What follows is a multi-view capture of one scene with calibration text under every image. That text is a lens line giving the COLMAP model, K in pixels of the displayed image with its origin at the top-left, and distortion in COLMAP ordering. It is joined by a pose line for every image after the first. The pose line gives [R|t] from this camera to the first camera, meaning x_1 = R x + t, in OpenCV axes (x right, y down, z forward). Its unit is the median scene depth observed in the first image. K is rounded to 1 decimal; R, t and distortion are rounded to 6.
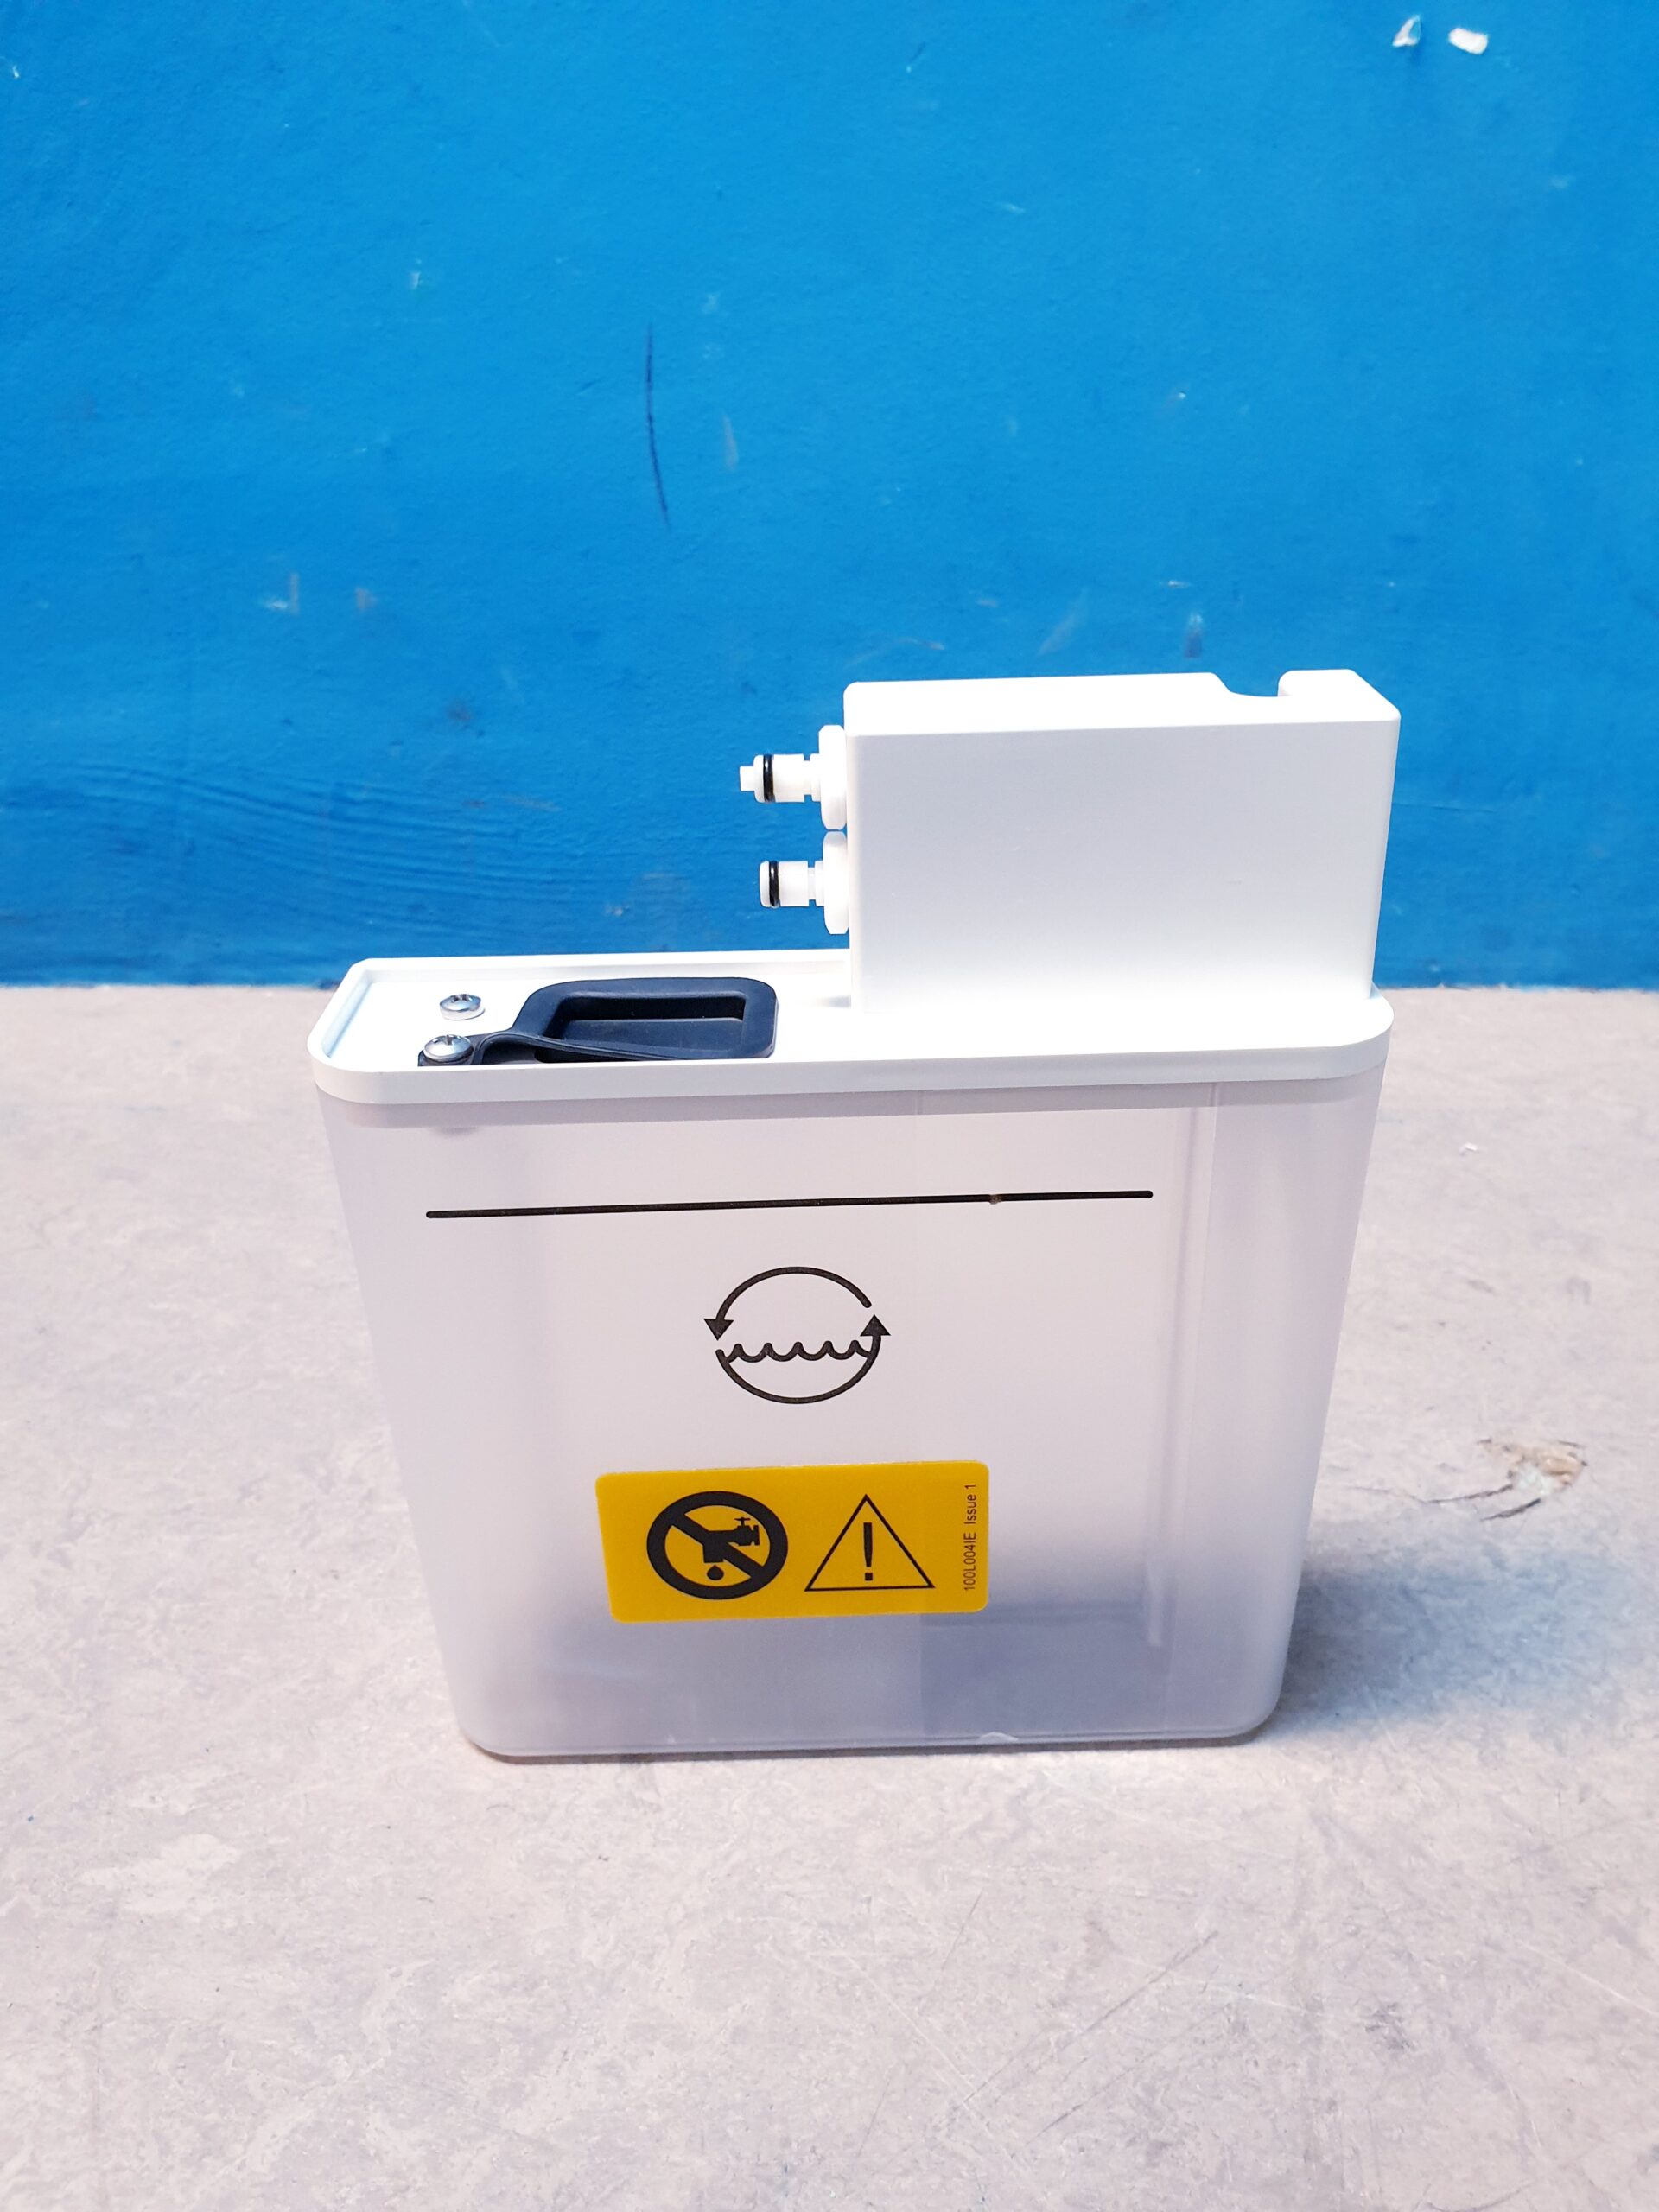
lens RADIAL K [[1725.2, 0, 855.2], [0, 1725.2, 1165.3], [0, 0, 1]] dist [-0.056269, 0.095682]
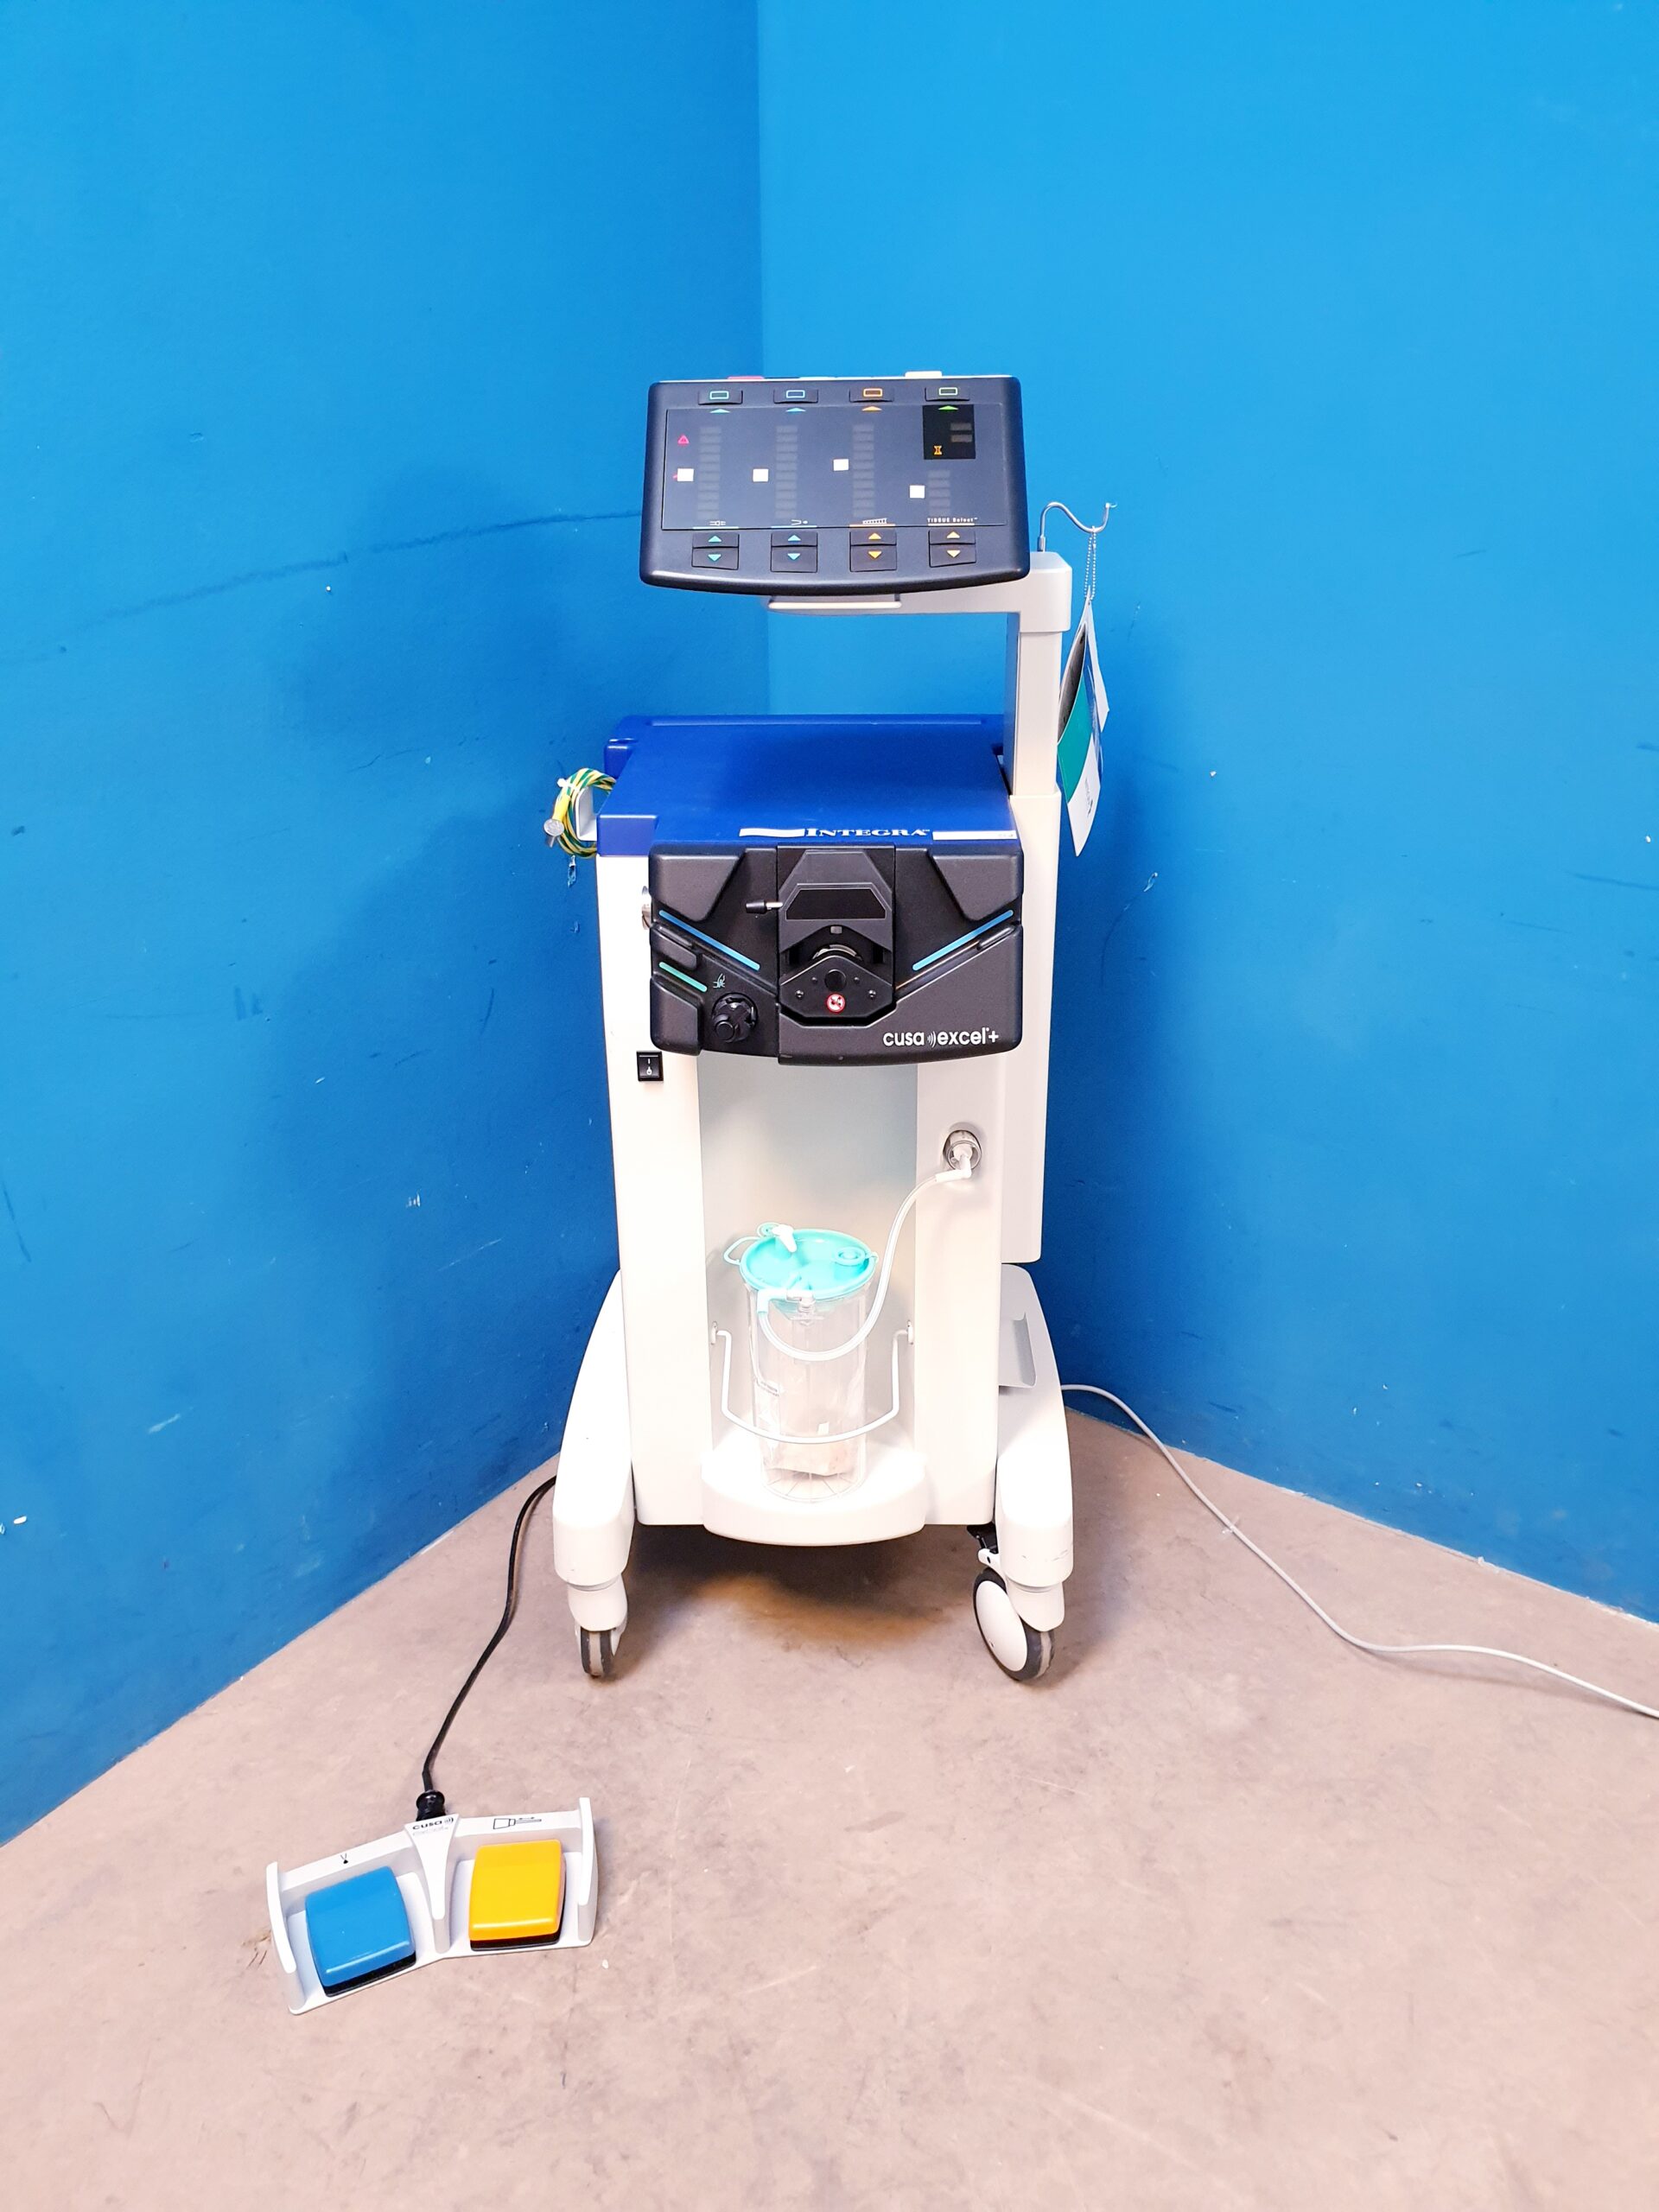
lens RADIAL K [[1709.9, 0, 835.1], [0, 1709.9, 1092.6], [0, 0, 1]] dist [-0.012292, 0.049537]
pose [[0.545687, -0.318330, 0.775172, -1.419765], [0.404934, 0.910038, 0.088657, -1.561004], [-0.733658, 0.265514, 0.625499, -3.179501]]
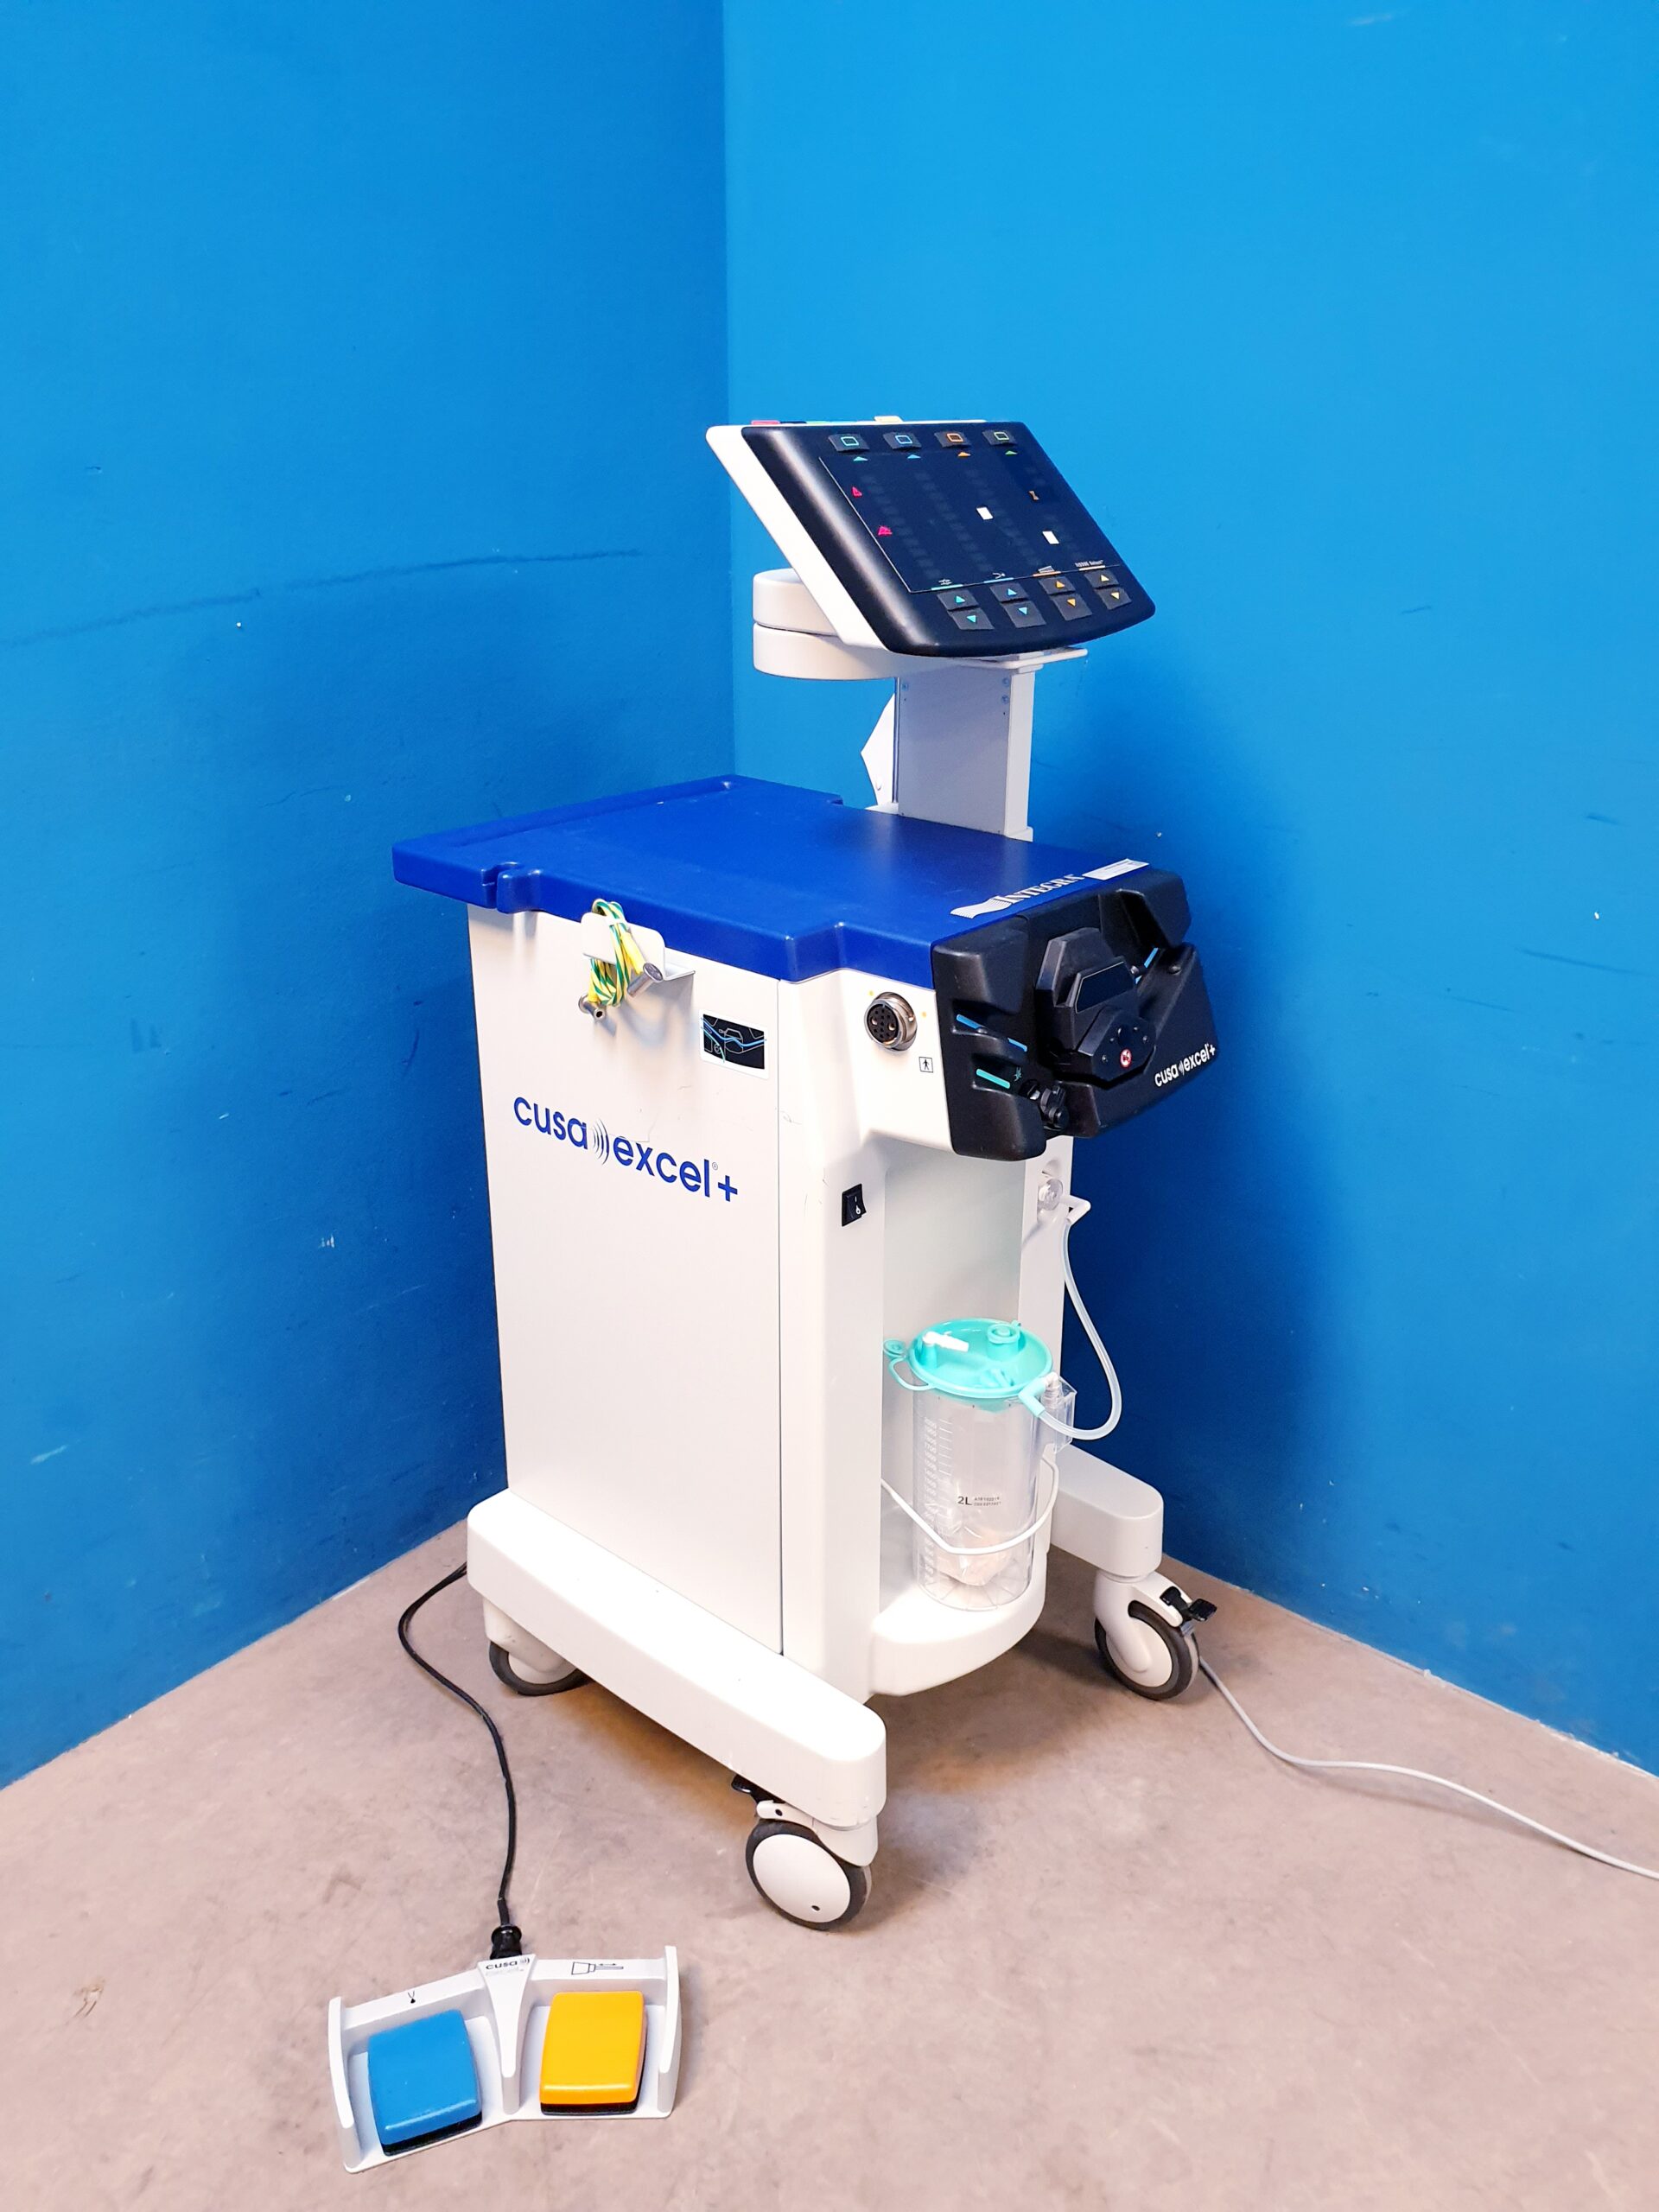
lens RADIAL K [[1715.2, 0, 830.6], [0, 1715.2, 1111.3], [0, 0, 1]] dist [-0.023916, 0.073458]
pose [[0.612303, -0.280512, 0.739187, -0.953945], [0.373074, 0.926819, 0.042680, -1.329879], [-0.697065, 0.249638, 0.672146, -3.536673]]
